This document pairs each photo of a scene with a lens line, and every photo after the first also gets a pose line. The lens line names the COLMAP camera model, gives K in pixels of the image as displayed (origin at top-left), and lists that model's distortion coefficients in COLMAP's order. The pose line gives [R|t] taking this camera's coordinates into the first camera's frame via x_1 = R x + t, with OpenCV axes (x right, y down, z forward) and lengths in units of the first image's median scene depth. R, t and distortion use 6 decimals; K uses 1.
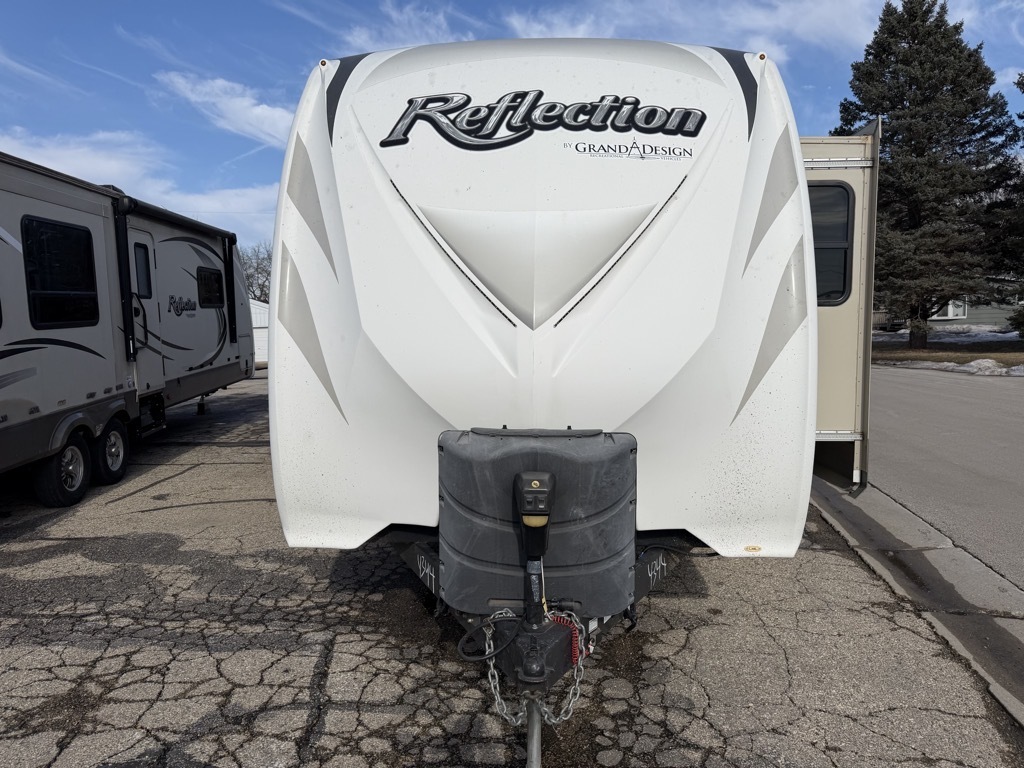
lens RADIAL K [[719.8, 0, 512.0], [0, 719.8, 384.0], [0, 0, 1]] dist [0.063334, -0.077753]
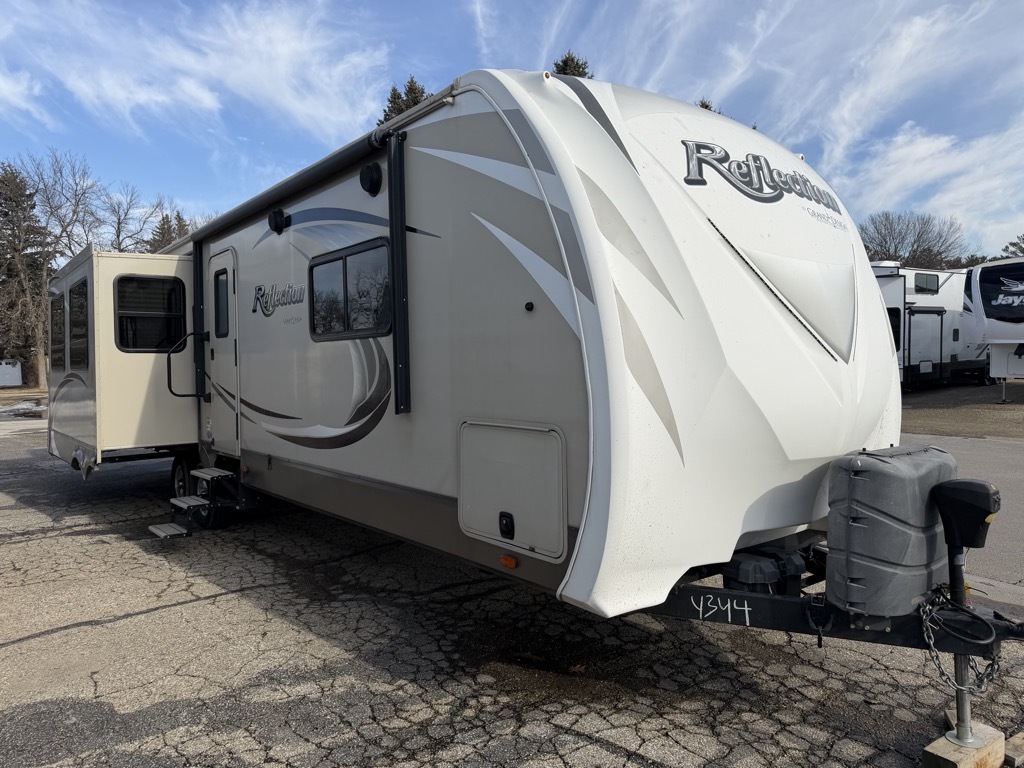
lens RADIAL K [[720.5, 0, 512.0], [0, 720.5, 384.0], [0, 0, 1]] dist [0.034773, -0.040377]
pose [[0.747601, -0.025168, 0.663671, -0.851856], [0.063596, 0.997403, -0.033815, -0.029413], [-0.661096, 0.067487, 0.747260, 0.363179]]
